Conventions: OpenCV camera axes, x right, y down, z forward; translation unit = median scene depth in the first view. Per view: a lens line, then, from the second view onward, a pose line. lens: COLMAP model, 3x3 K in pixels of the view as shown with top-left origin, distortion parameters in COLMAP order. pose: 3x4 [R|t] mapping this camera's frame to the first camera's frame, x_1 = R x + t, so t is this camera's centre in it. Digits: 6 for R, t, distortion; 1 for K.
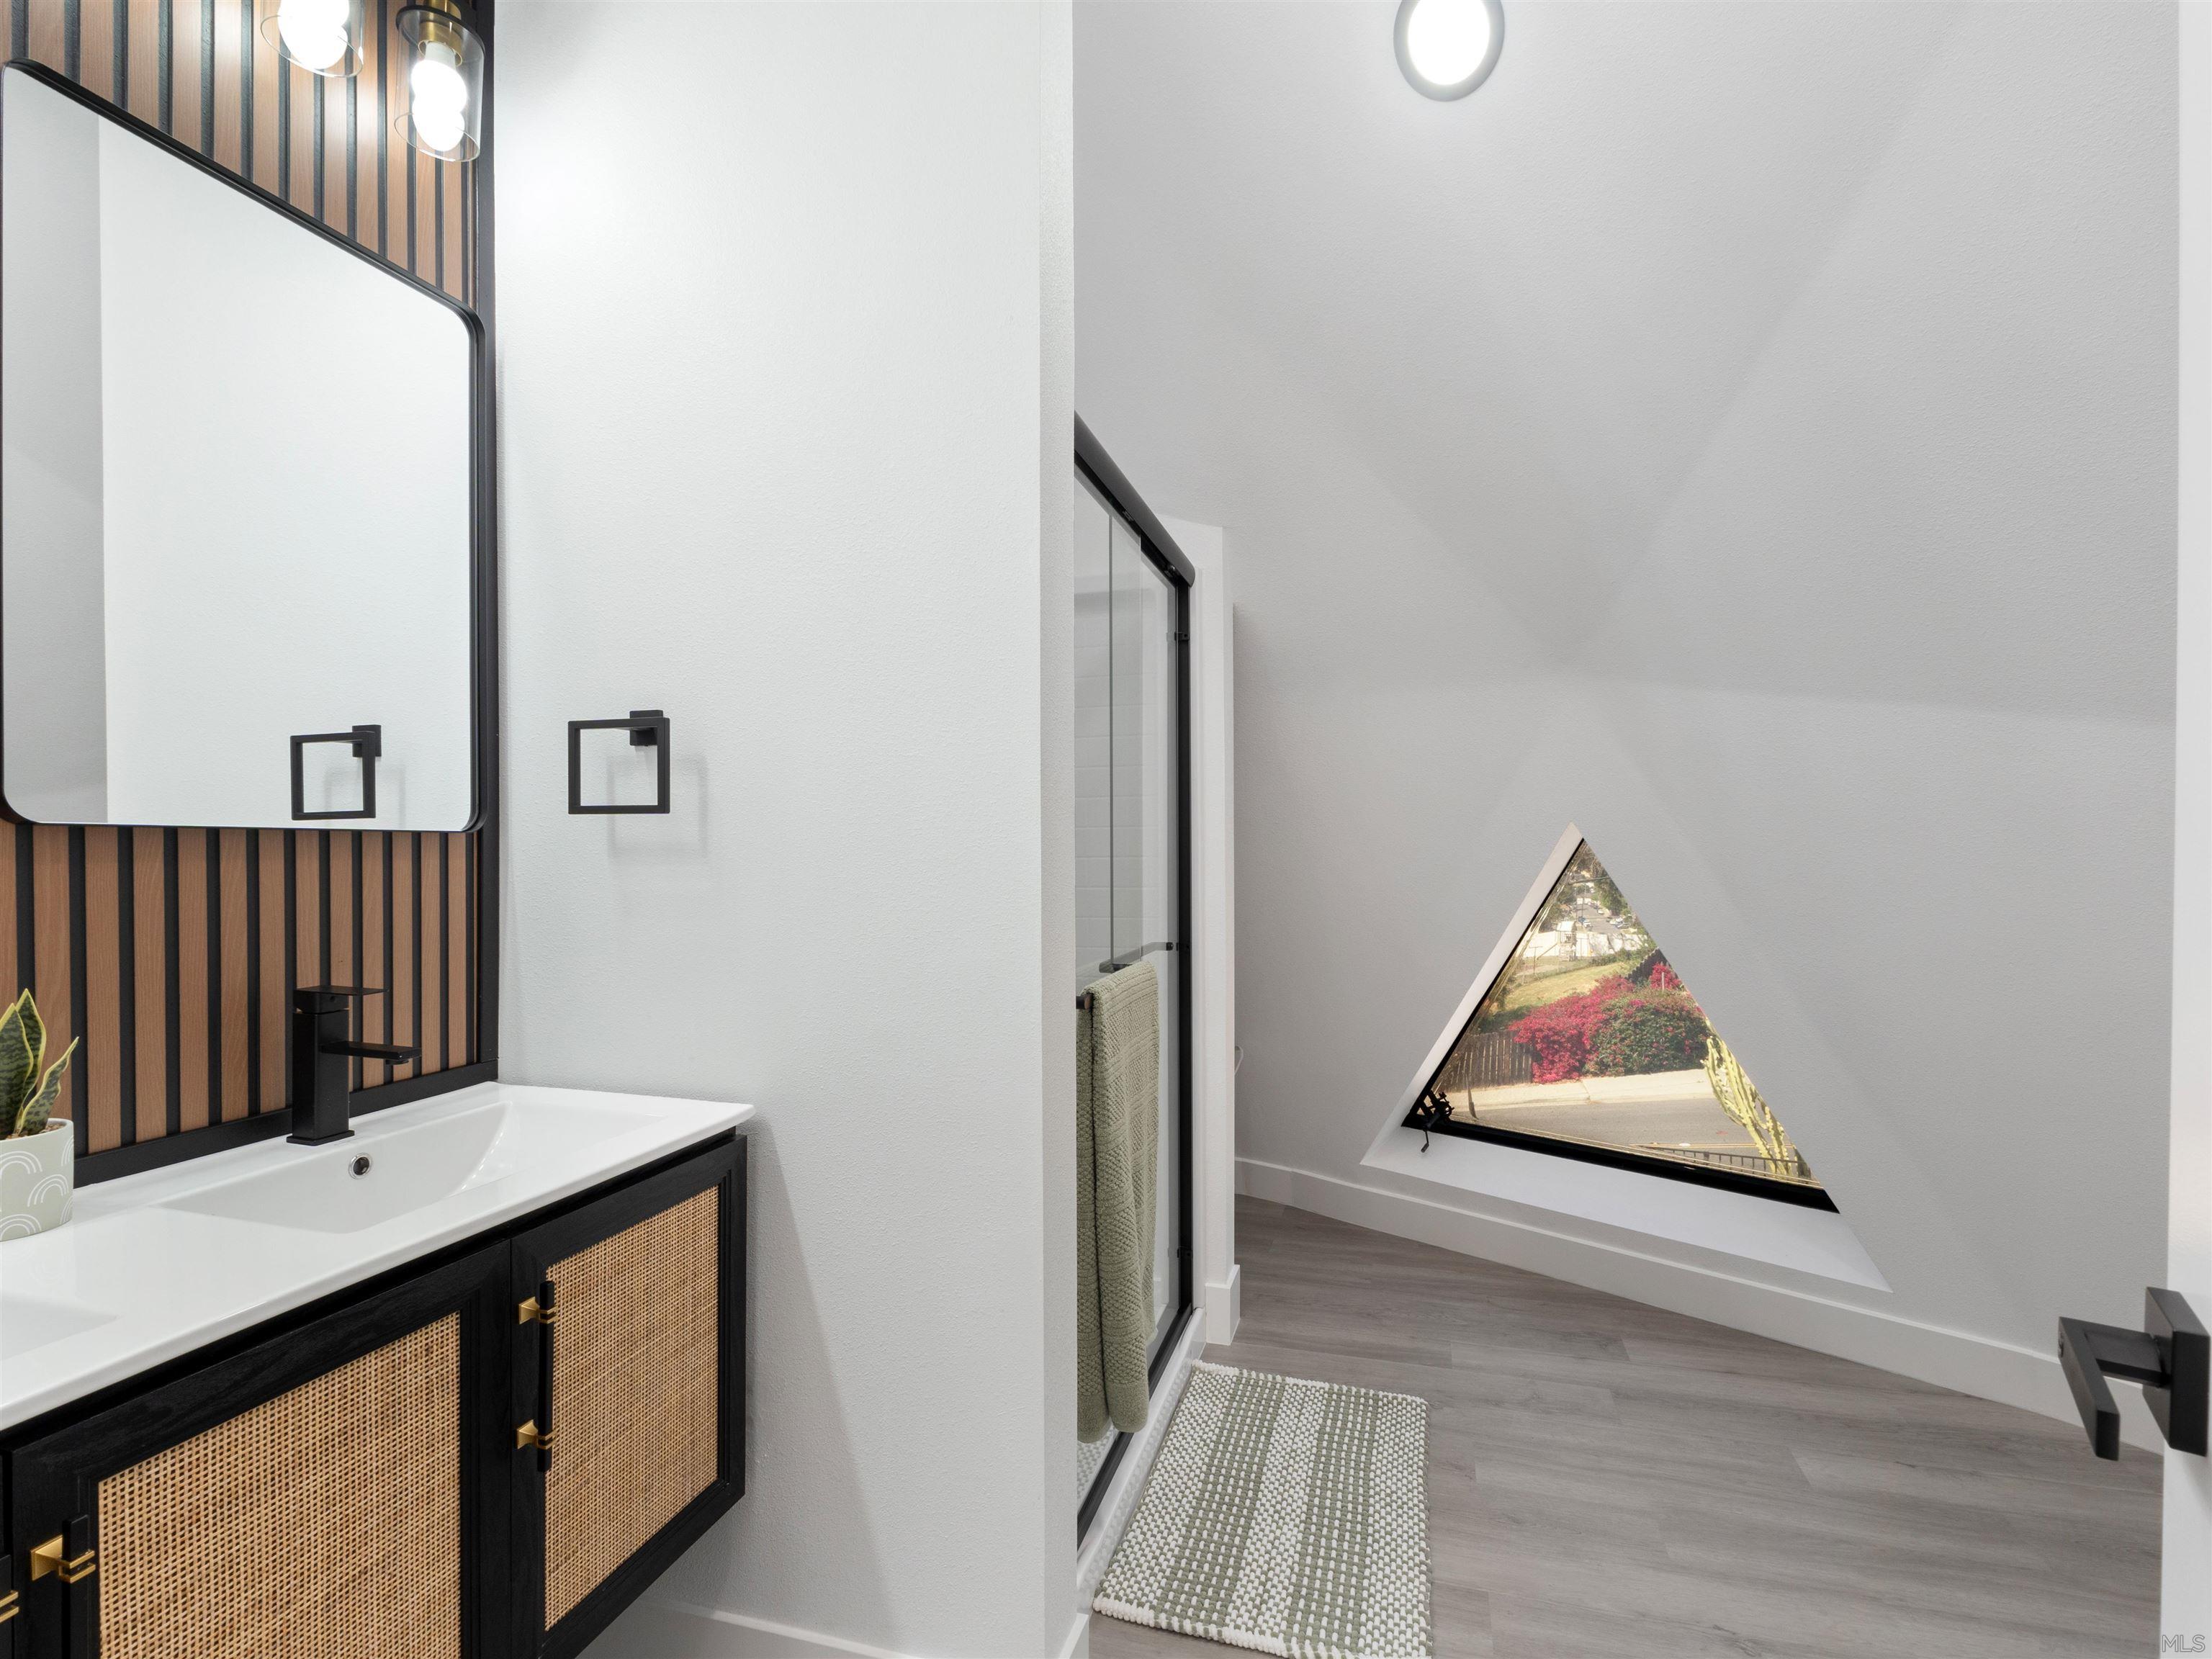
lens RADIAL K [[1060.5, 0, 1105.3], [0, 1060.5, 858.5], [0, 0, 1]] dist [-0.002615, -0.002280]
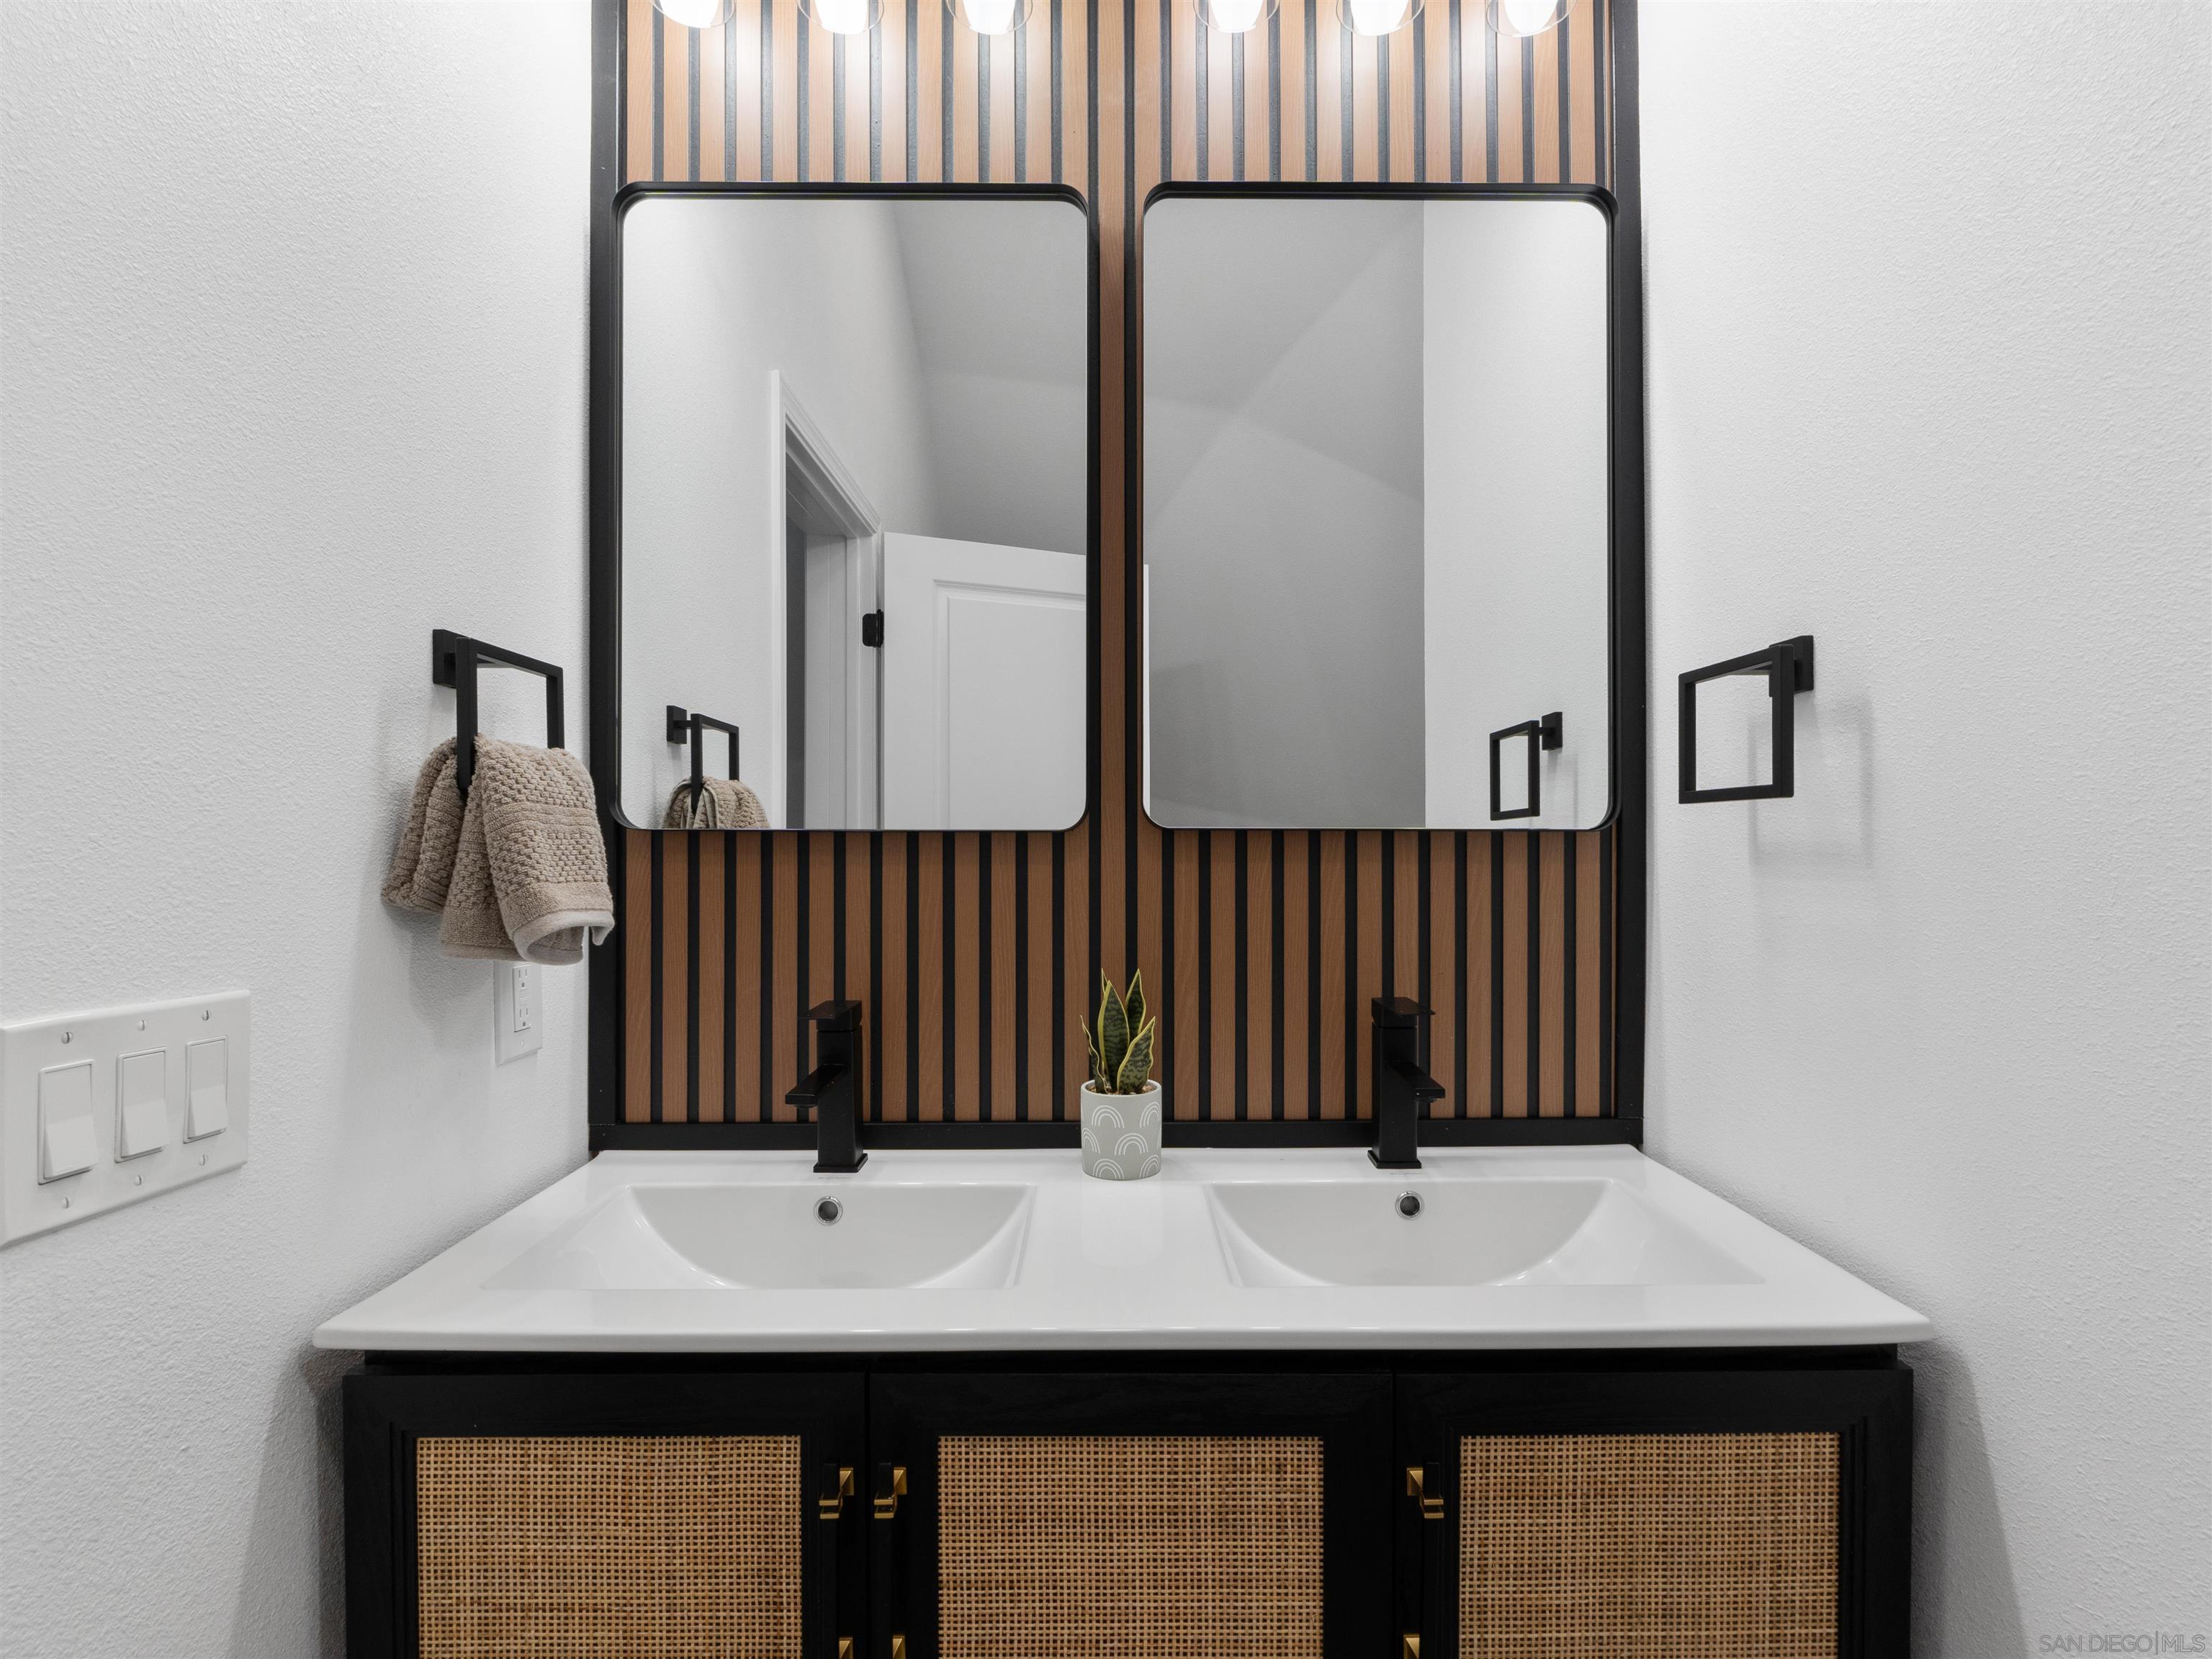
lens RADIAL K [[1060.5, 0, 1109.2], [0, 1060.5, 843.6], [0, 0, 1]] dist [-0.002615, -0.002280]
pose [[0.288170, -0.000613, -0.957579, 0.082582], [-0.011638, 0.999924, -0.004143, -0.008617], [0.957509, 0.012338, 0.288141, 0.502973]]
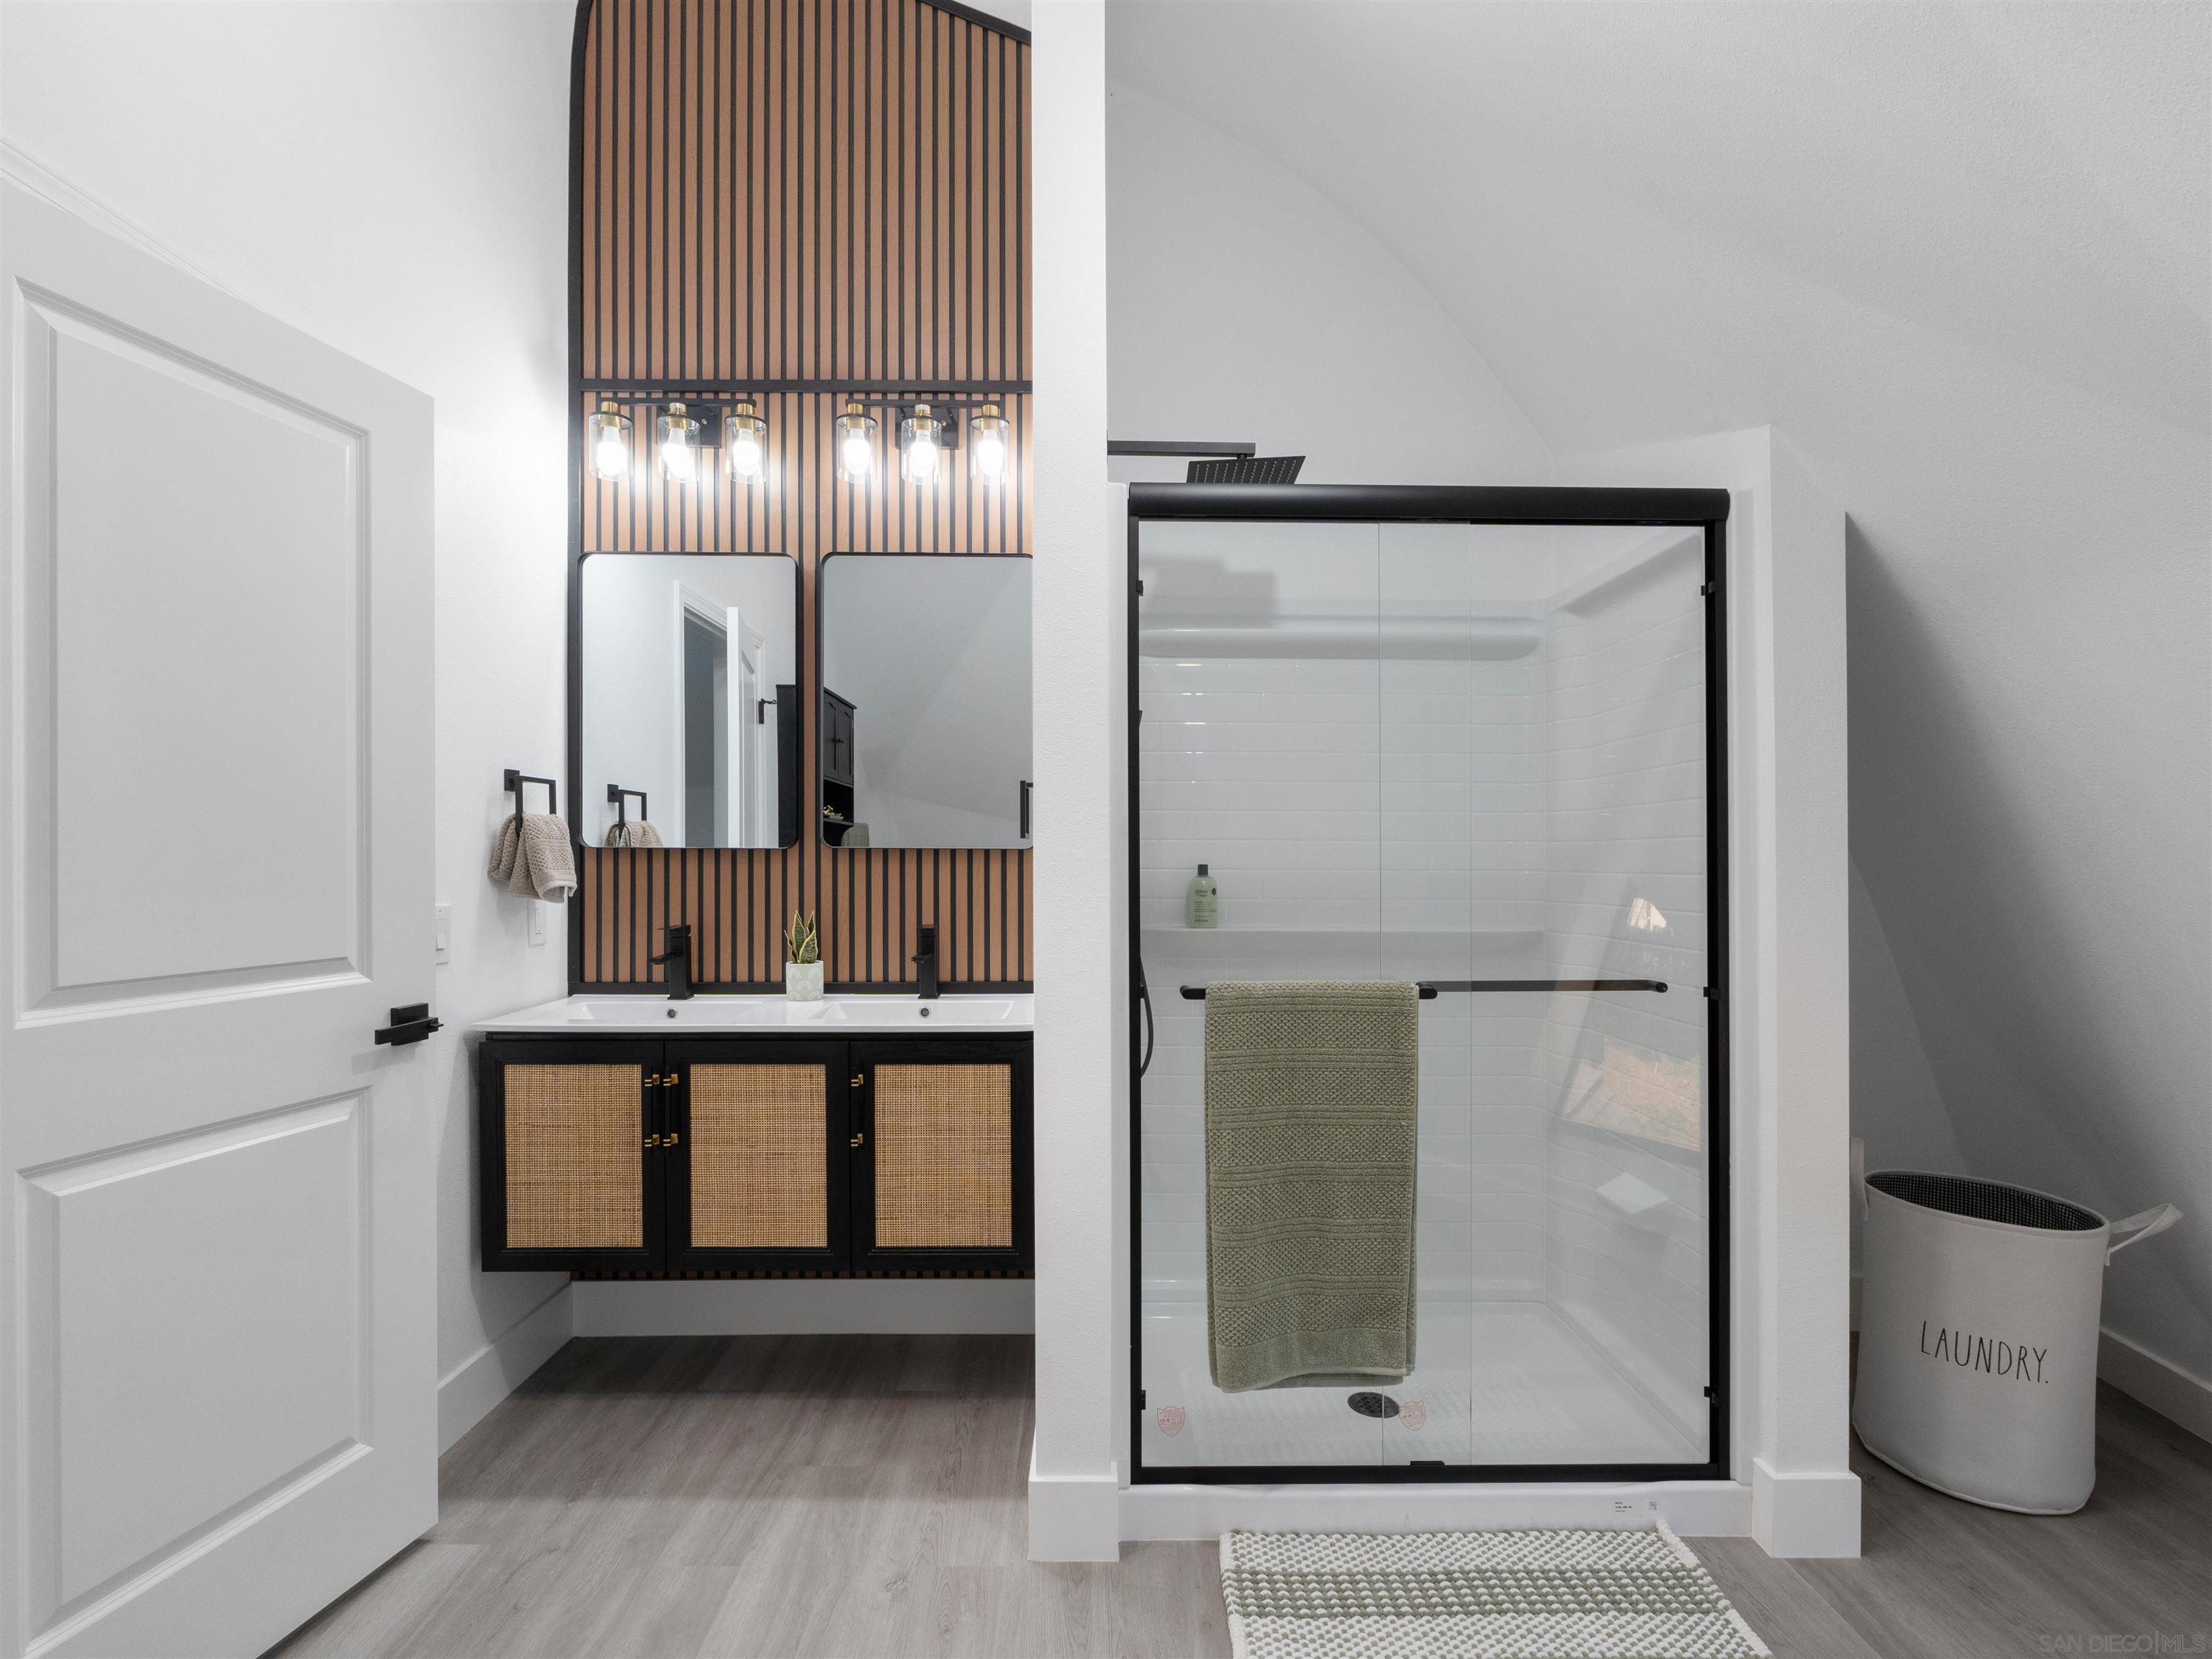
lens RADIAL K [[1060.5, 0, 1104.9], [0, 1060.5, 860.6], [0, 0, 1]] dist [-0.002615, -0.002280]
pose [[0.294793, 0.008672, -0.955522, 1.393111], [-0.015006, 0.999878, 0.004445, -0.019319], [0.955443, 0.013028, 0.294887, 0.734653]]
